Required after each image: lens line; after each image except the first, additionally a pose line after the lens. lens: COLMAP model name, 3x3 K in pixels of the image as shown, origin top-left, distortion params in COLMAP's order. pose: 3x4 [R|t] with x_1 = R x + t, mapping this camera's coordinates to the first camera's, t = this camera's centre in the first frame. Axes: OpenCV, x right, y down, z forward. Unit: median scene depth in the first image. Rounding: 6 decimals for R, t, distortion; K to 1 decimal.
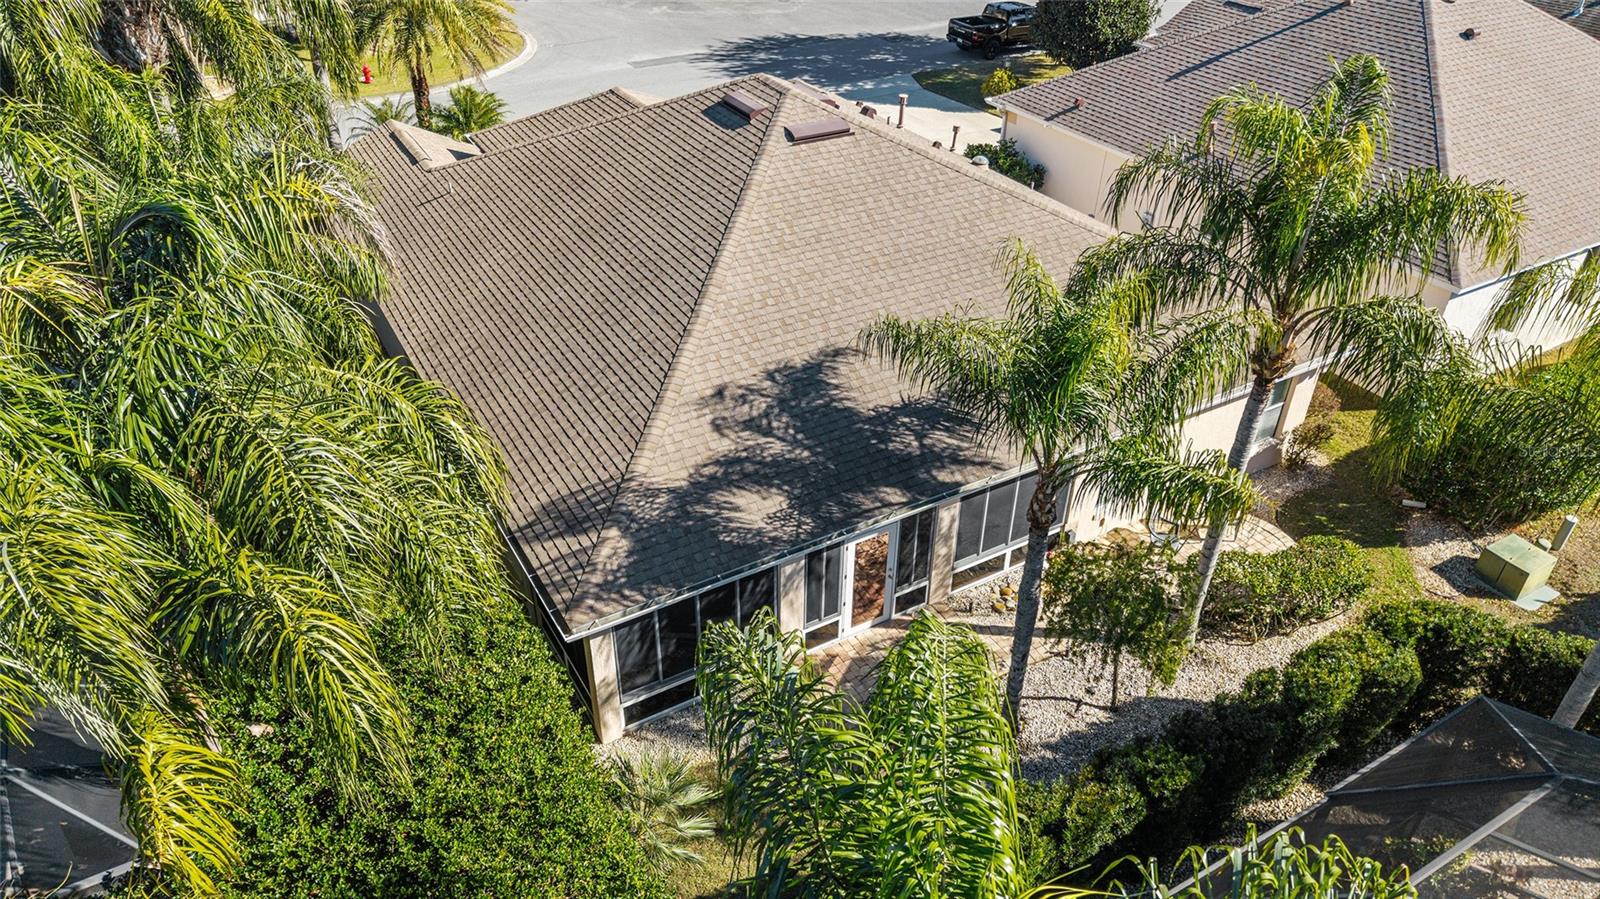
lens RADIAL K [[1077.0, 0, 800.0], [0, 1077.0, 449.5], [0, 0, 1]] dist [0.018000, -0.001151]
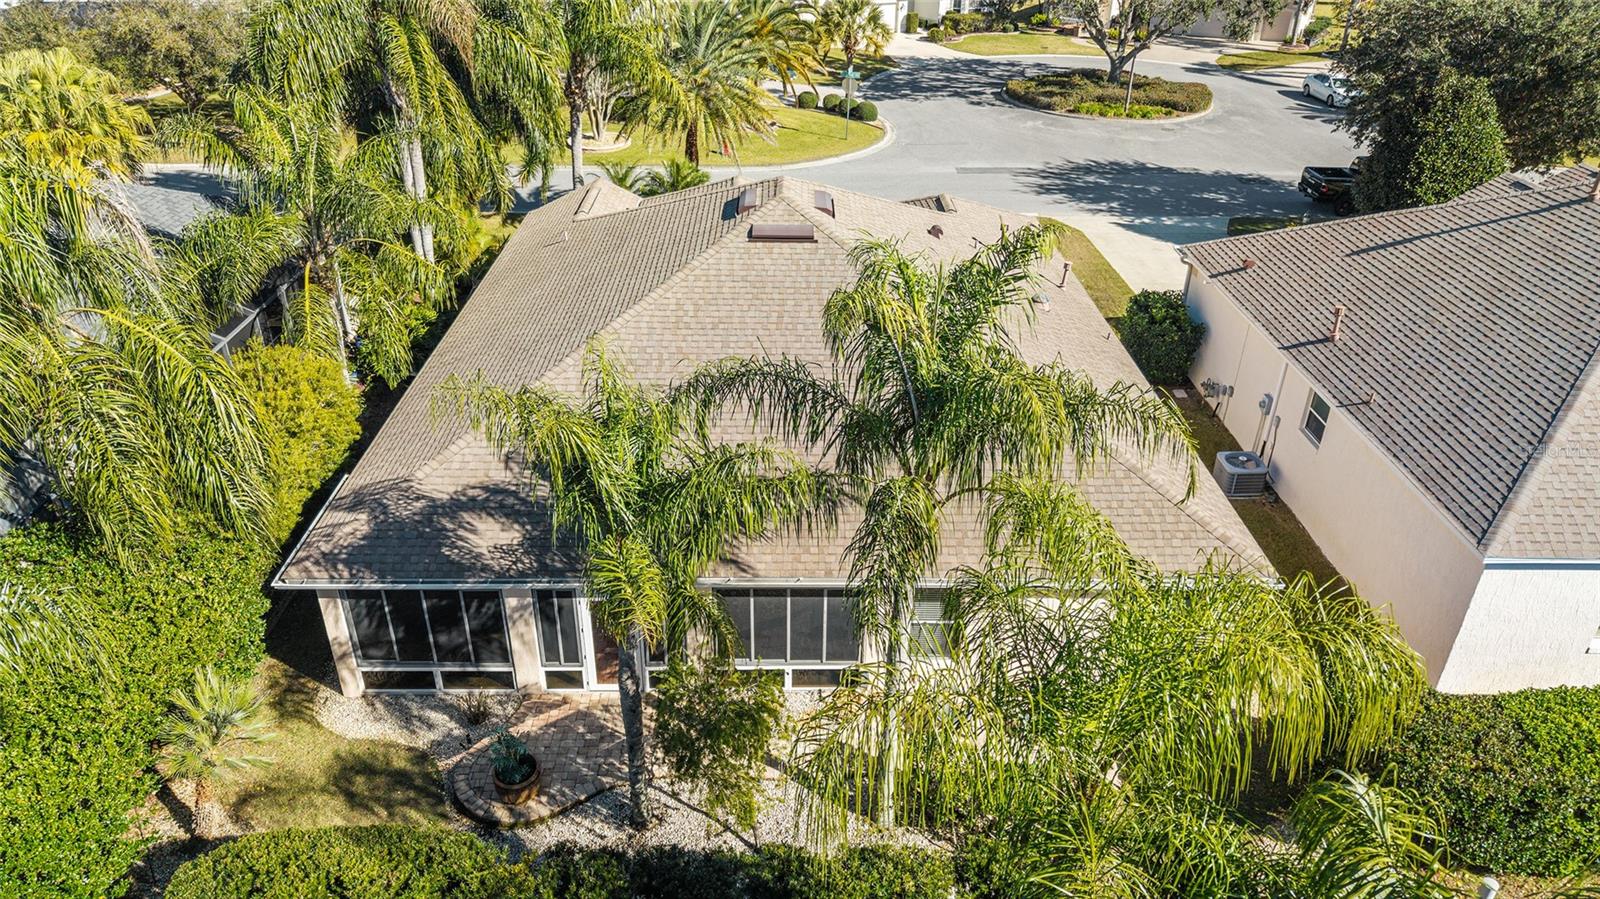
lens RADIAL K [[1077.0, 0, 800.0], [0, 1077.0, 449.5], [0, 0, 1]] dist [0.018000, -0.001151]
pose [[0.870655, 0.240283, -0.429214, 0.530564], [-0.277020, 0.960560, -0.024191, -0.070904], [0.406473, 0.139963, 0.902879, 0.085405]]
